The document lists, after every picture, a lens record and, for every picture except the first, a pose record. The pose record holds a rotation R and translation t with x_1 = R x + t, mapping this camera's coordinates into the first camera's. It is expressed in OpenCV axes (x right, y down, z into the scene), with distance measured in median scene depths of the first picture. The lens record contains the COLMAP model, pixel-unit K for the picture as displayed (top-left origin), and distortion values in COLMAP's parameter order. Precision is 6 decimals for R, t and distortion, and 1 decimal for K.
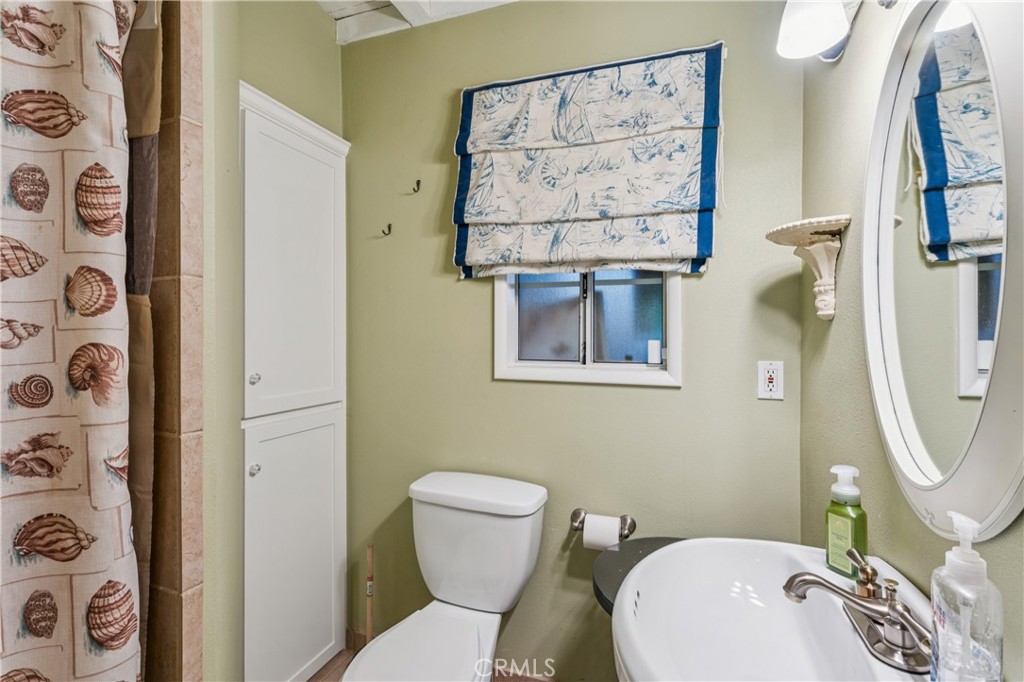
lens RADIAL K [[470.8, 0, 510.9], [0, 470.8, 335.2], [0, 0, 1]] dist [-0.005636, 0.000607]
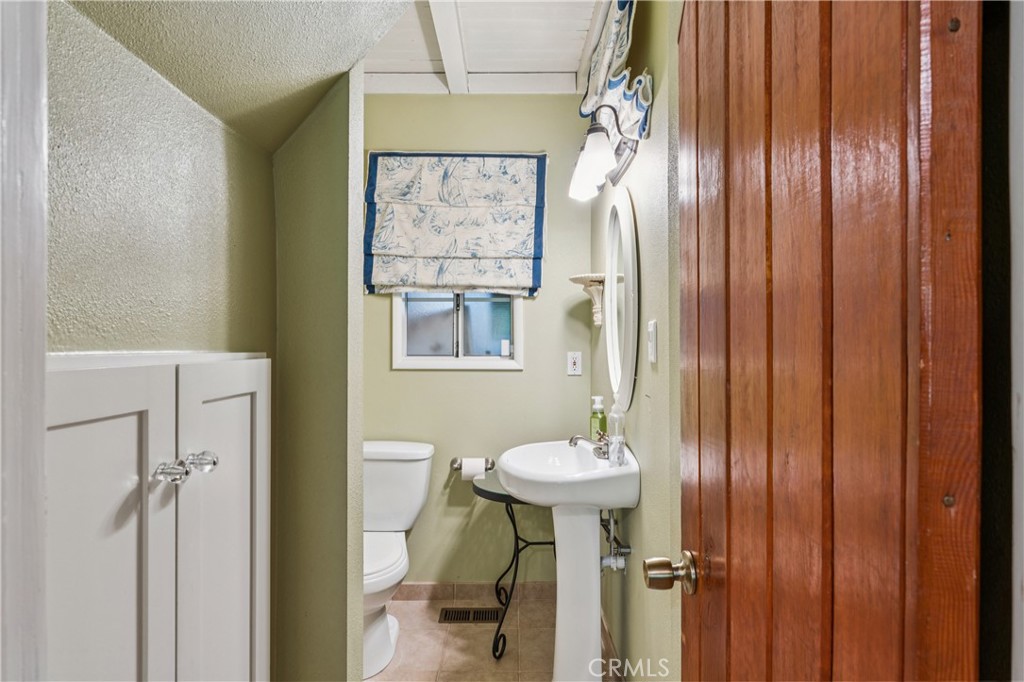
lens RADIAL K [[561.6, 0, 511.4], [0, 561.6, 341.8], [0, 0, 1]] dist [0.003980, 0.000144]
pose [[0.939952, -0.003543, 0.341287, -0.290762], [0.003234, 0.999994, 0.001476, 0.014673], [-0.341290, -0.000284, 0.939958, -0.693829]]
